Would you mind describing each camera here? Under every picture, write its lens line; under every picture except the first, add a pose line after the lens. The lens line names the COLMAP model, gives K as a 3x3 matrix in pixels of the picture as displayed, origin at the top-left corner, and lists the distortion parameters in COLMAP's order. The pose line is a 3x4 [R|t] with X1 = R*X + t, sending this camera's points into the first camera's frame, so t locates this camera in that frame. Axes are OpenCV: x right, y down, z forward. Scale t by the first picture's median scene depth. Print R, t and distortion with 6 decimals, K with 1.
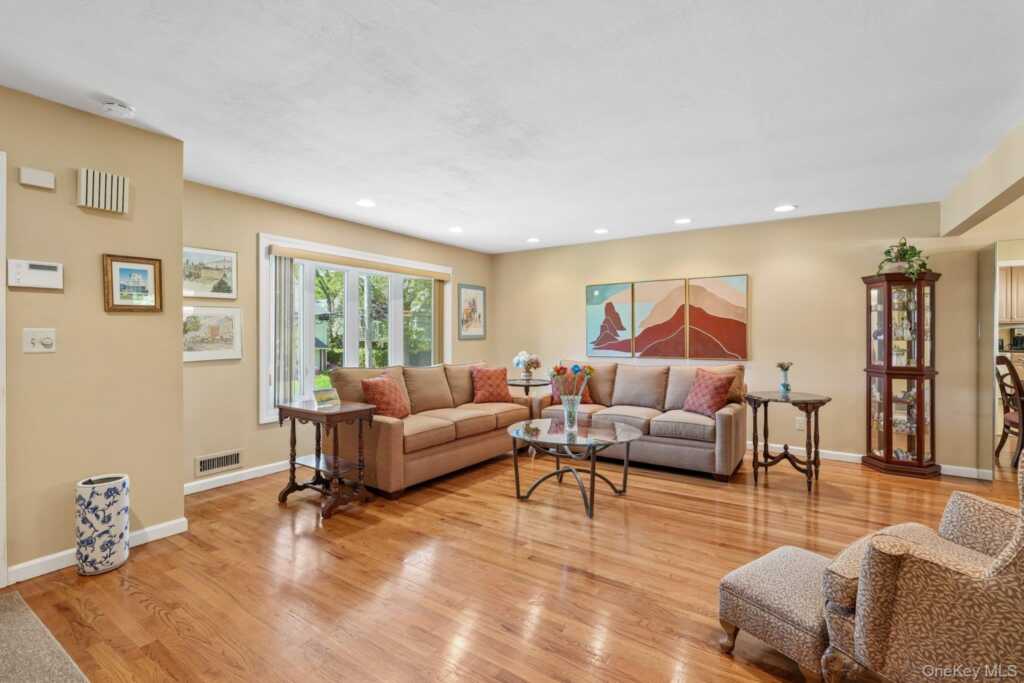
lens RADIAL K [[462.6, 0, 528.3], [0, 462.6, 333.6], [0, 0, 1]] dist [0.000428, 0.000579]
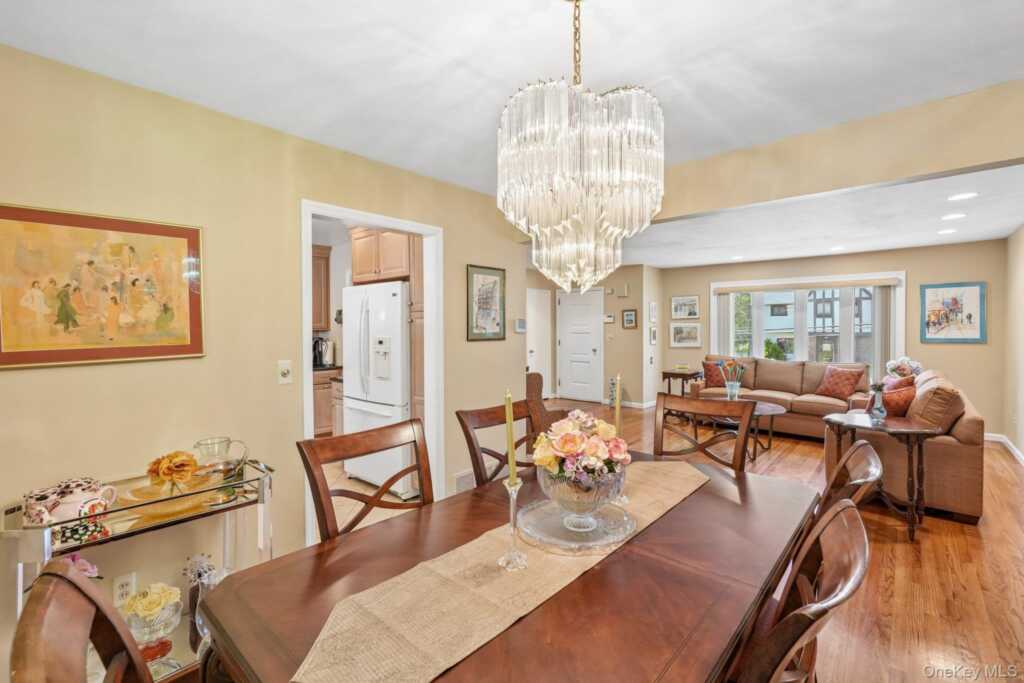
lens RADIAL K [[455.3, 0, 512.2], [0, 455.3, 337.7], [0, 0, 1]] dist [-0.003521, 0.000649]
pose [[-0.154225, 0.025940, -0.987695, 1.568702], [0.009037, 0.999651, 0.024842, -0.048165], [0.987994, -0.005094, -0.154406, 0.510201]]
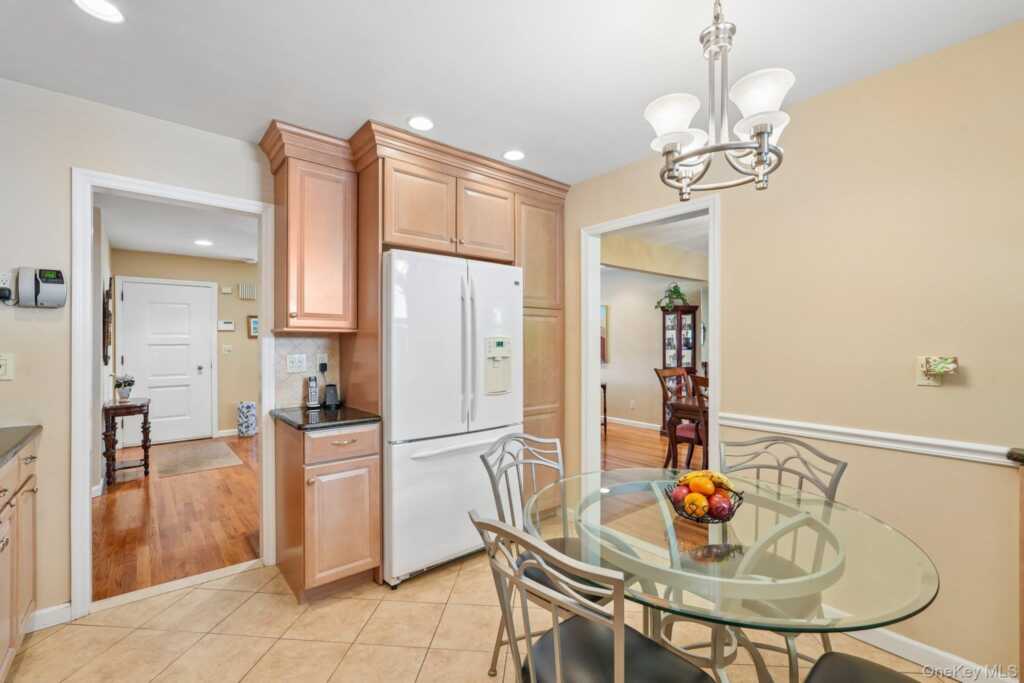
lens RADIAL K [[455.3, 0, 512.2], [0, 455.3, 337.7], [0, 0, 1]] dist [-0.003521, 0.000649]
pose [[0.958371, -0.006221, -0.285460, 0.823951], [0.004462, 0.999967, -0.006812, -0.019147], [0.285493, 0.005255, 0.958367, -0.678625]]
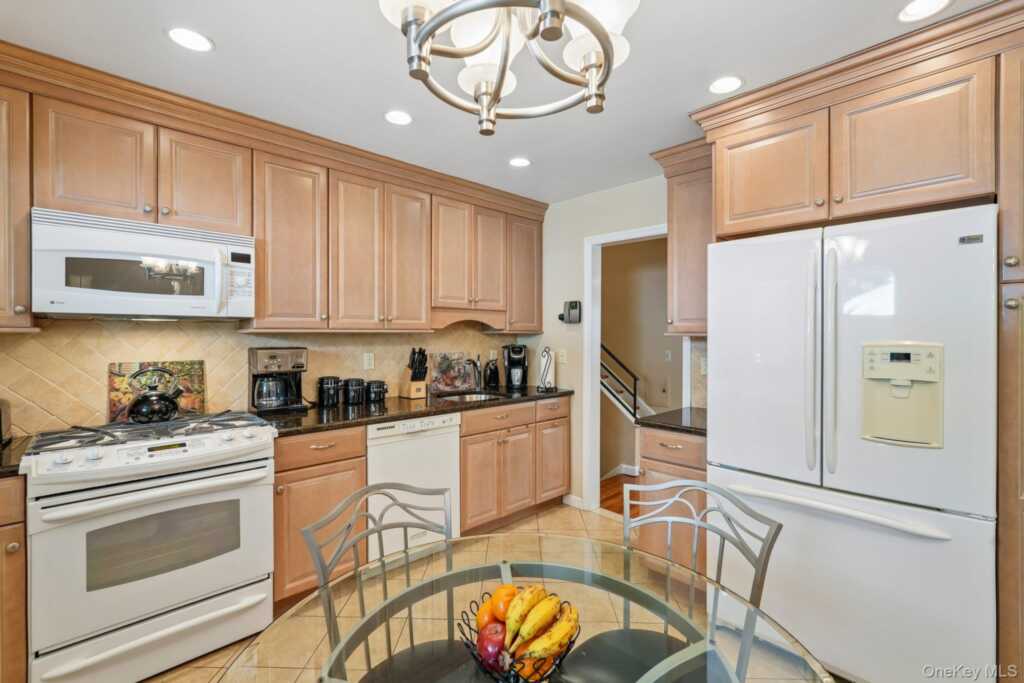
lens RADIAL K [[455.3, 0, 512.2], [0, 455.3, 337.7], [0, 0, 1]] dist [-0.003521, 0.000649]
pose [[-0.235007, 0.004467, -0.971983, 1.098378], [0.001539, 0.999990, 0.004224, -0.034972], [0.971992, -0.000503, -0.235012, -0.210096]]
